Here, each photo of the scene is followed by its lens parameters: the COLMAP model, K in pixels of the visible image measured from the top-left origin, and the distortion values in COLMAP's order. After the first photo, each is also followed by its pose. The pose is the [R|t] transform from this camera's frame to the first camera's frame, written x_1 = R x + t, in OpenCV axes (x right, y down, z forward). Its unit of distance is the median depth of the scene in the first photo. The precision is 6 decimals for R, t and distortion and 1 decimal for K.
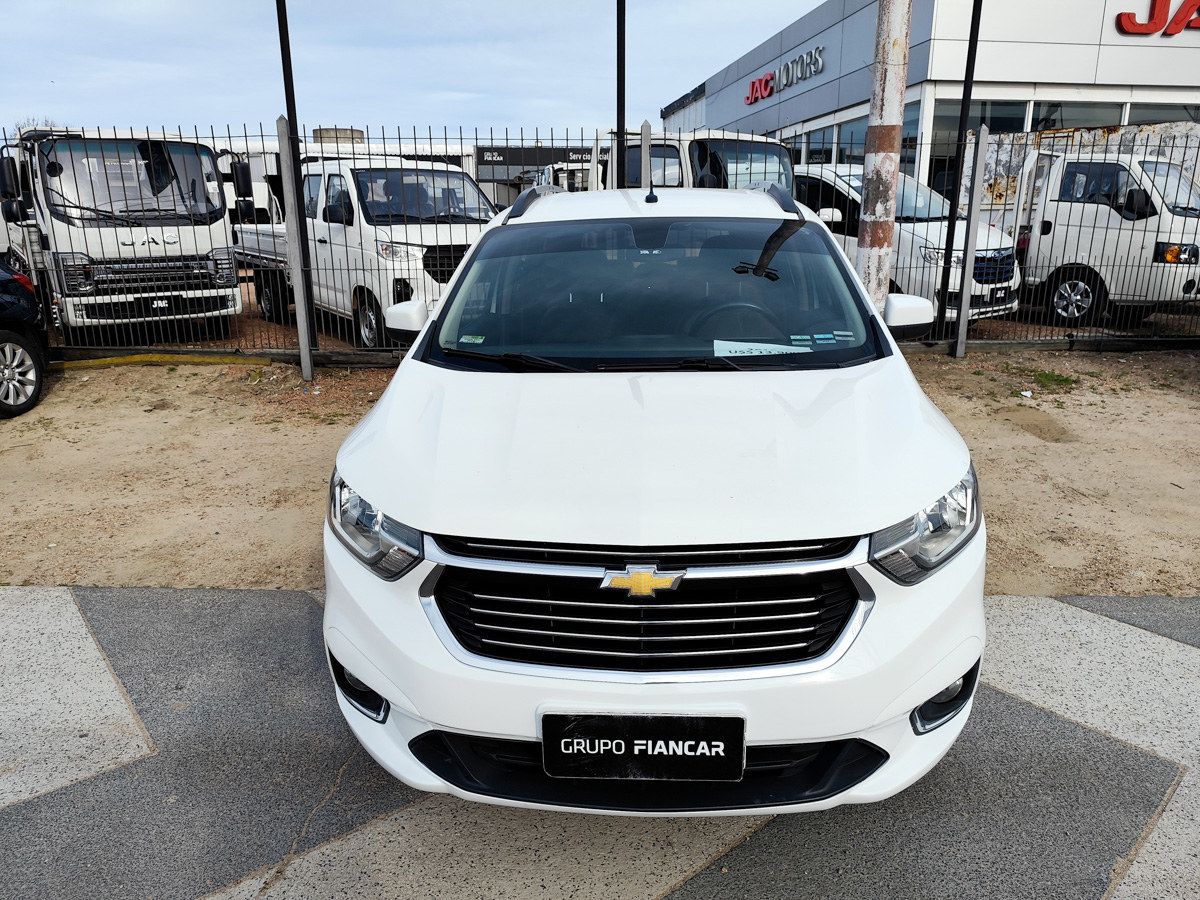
lens RADIAL K [[821.9, 0, 605.3], [0, 821.9, 451.2], [0, 0, 1]] dist [0.023852, -0.027046]
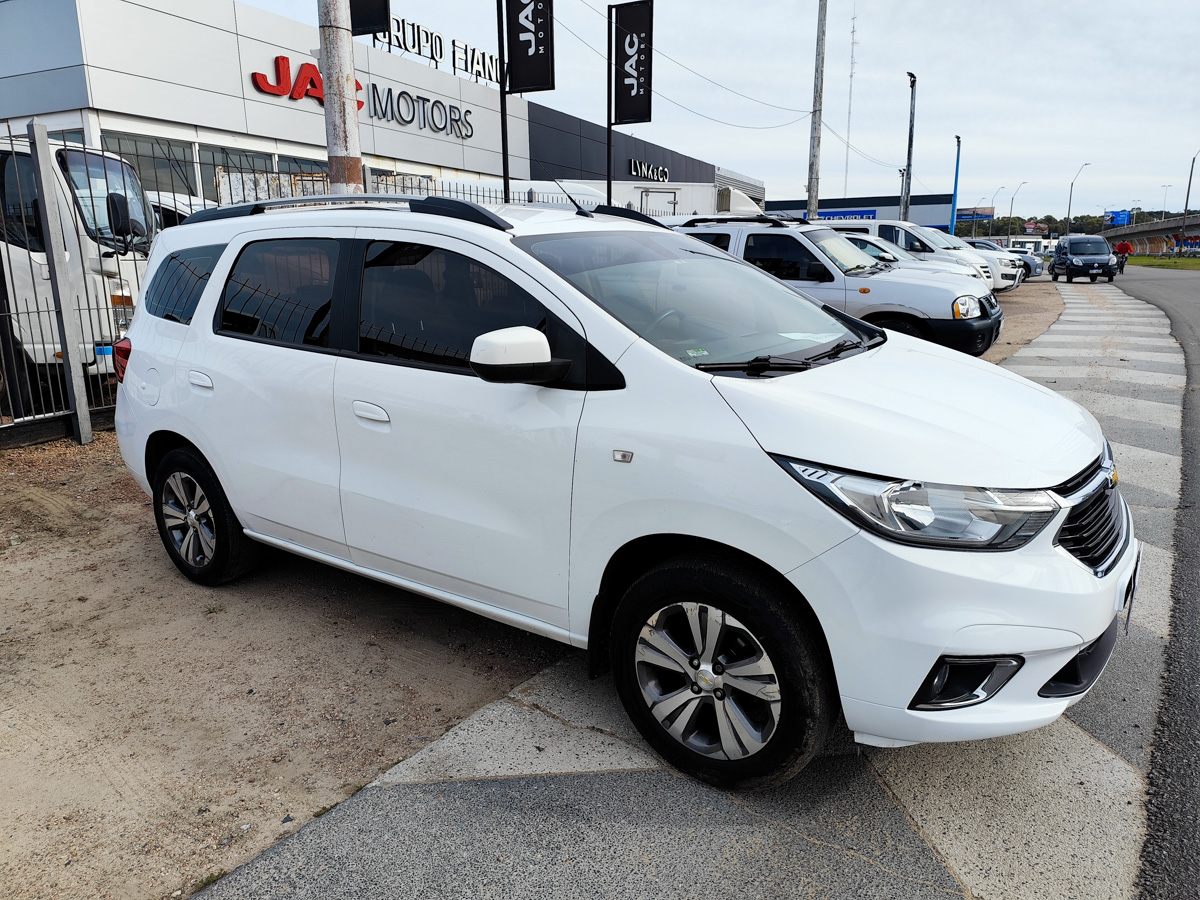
lens RADIAL K [[821.9, 0, 605.3], [0, 821.9, 444.8], [0, 0, 1]] dist [0.023852, -0.027046]
pose [[0.525514, -0.191431, 0.828968, -0.408909], [0.237478, 0.968636, 0.073138, -0.052079], [-0.816969, 0.158426, 0.554493, 0.239156]]
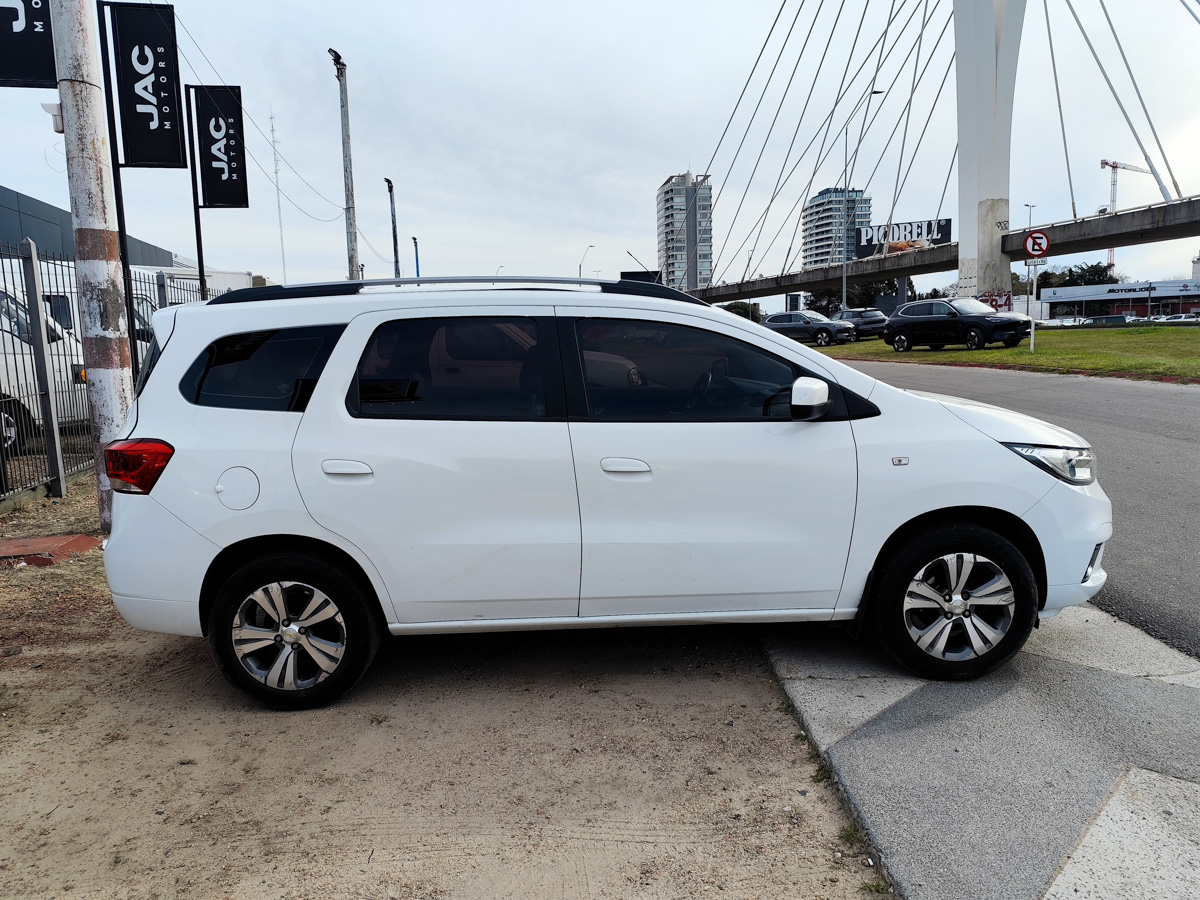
lens RADIAL K [[821.9, 0, 595.2], [0, 821.9, 445.7], [0, 0, 1]] dist [0.023852, -0.027046]
pose [[-0.084818, -0.126301, 0.988359, -0.594350], [0.297414, 0.943505, 0.146092, -0.157972], [-0.950973, 0.306344, -0.042463, 0.625455]]
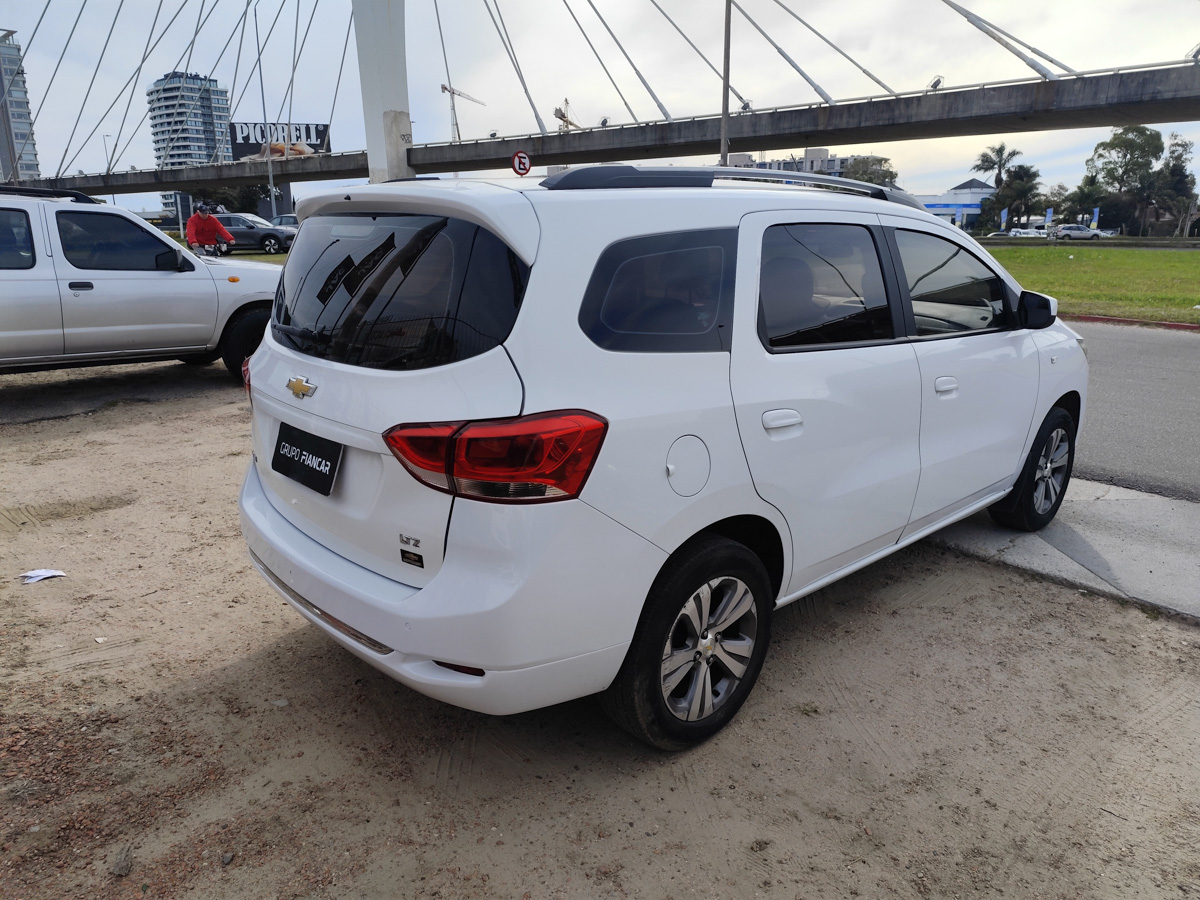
lens RADIAL K [[821.9, 0, 607.9], [0, 821.9, 449.7], [0, 0, 1]] dist [0.023852, -0.027046]
pose [[-0.729009, -0.170142, 0.663022, -0.290891], [0.187435, 0.881976, 0.432419, -0.287377], [-0.658342, 0.439510, -0.611078, 1.049439]]
